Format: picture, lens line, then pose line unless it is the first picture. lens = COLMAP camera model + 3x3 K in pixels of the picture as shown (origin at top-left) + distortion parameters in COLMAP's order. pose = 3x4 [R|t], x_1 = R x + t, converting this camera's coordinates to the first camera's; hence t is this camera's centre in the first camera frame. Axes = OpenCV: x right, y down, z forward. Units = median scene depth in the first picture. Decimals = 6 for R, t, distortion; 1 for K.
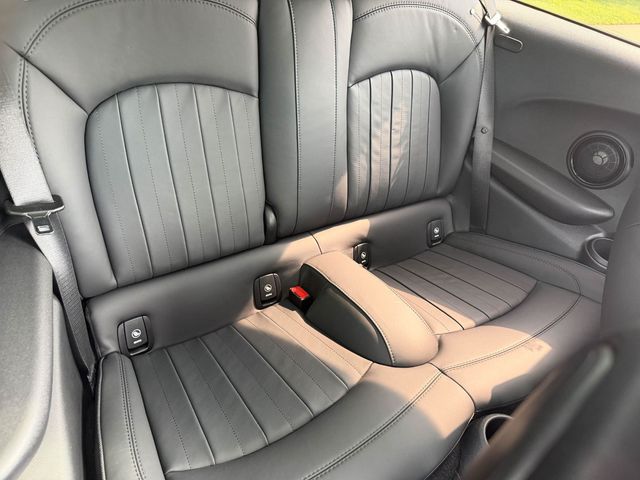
lens RADIAL K [[446.6, 0, 320.8], [0, 446.6, 243.0], [0, 0, 1]] dist [0.060384, -0.082723]
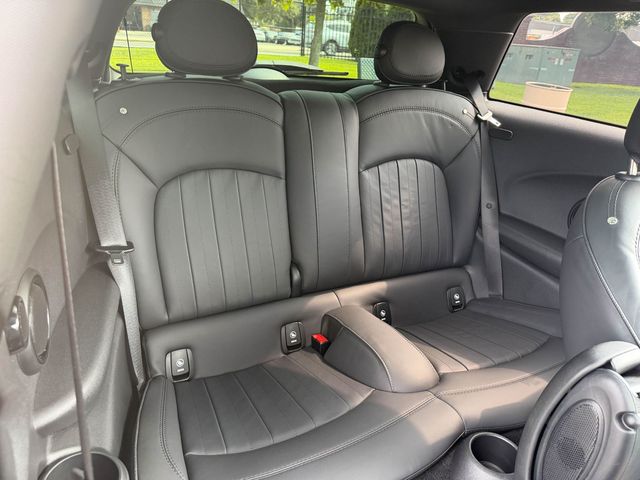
lens RADIAL K [[441.2, 0, 320.4], [0, 441.2, 247.4], [0, 0, 1]] dist [0.070617, -0.101322]
pose [[0.986851, -0.035213, -0.157747, 0.137480], [-0.006485, 0.966566, -0.256334, 0.170333], [0.161500, 0.253987, 0.953629, -0.137460]]
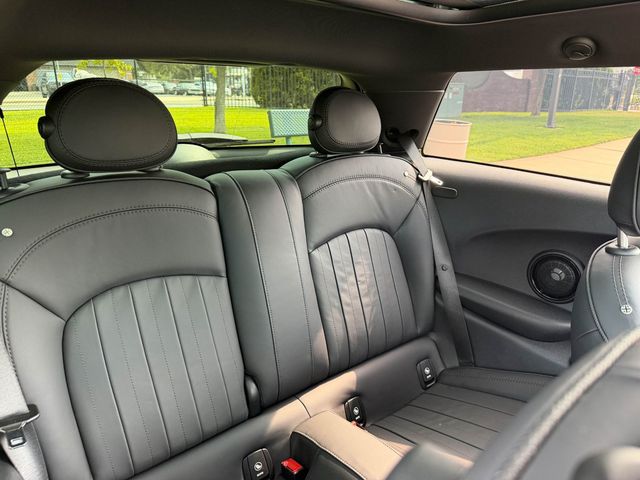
lens RADIAL K [[446.6, 0, 320.8], [0, 446.6, 243.0], [0, 0, 1]] dist [0.060384, -0.082723]
pose [[0.985133, -0.170330, 0.022372, 0.068156], [0.167912, 0.927155, -0.334947, 0.004572], [0.036309, 0.333724, 0.941971, -0.043733]]
